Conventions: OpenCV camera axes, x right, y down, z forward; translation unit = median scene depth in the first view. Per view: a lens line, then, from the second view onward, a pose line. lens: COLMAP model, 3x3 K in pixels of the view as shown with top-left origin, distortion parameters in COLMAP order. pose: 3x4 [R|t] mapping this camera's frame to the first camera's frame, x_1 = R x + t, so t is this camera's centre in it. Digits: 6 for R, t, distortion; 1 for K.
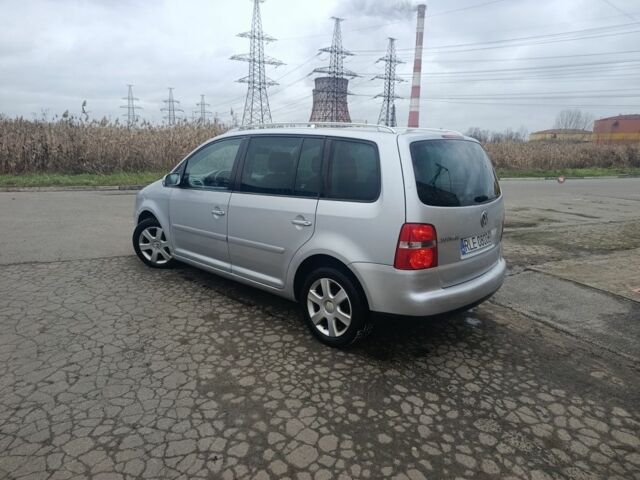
lens RADIAL K [[433.6, 0, 320.0], [0, 433.6, 240.0], [0, 0, 1]] dist [0.021309, -0.029275]
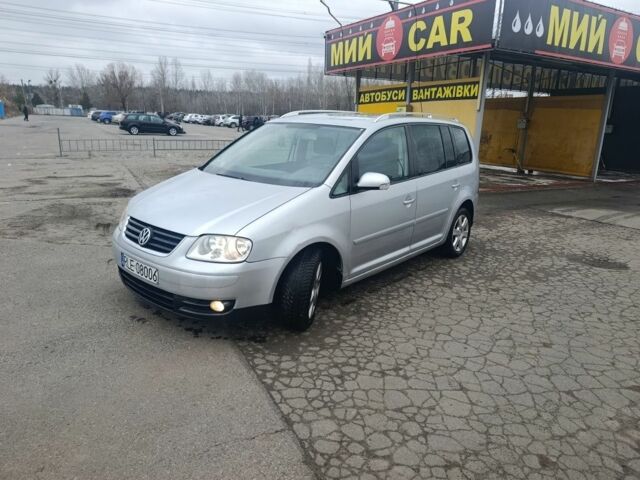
lens RADIAL K [[433.6, 0, 320.0], [0, 433.6, 240.0], [0, 0, 1]] dist [0.021309, -0.029275]
pose [[-0.027470, -0.292325, 0.955924, -1.511239], [0.182350, 0.938774, 0.292321, -0.385236], [-0.982850, 0.182343, 0.027518, 1.470725]]
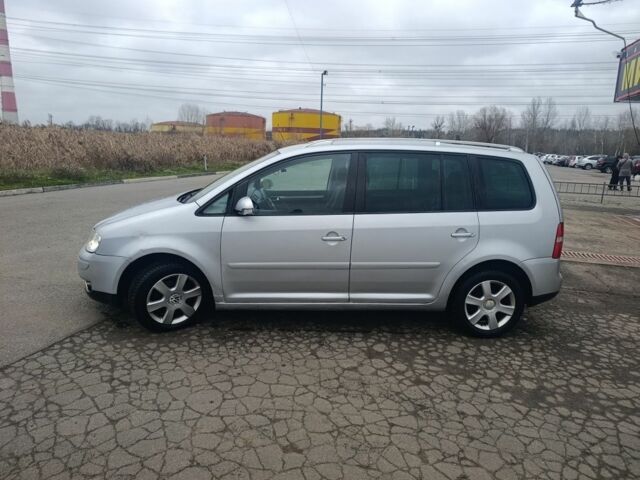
lens RADIAL K [[433.6, 0, 320.0], [0, 433.6, 240.0], [0, 0, 1]] dist [0.021309, -0.029275]
pose [[0.691336, -0.150668, 0.706649, -1.070164], [0.135007, 0.987729, 0.078516, -0.163152], [-0.709808, 0.041122, 0.703194, 0.503922]]
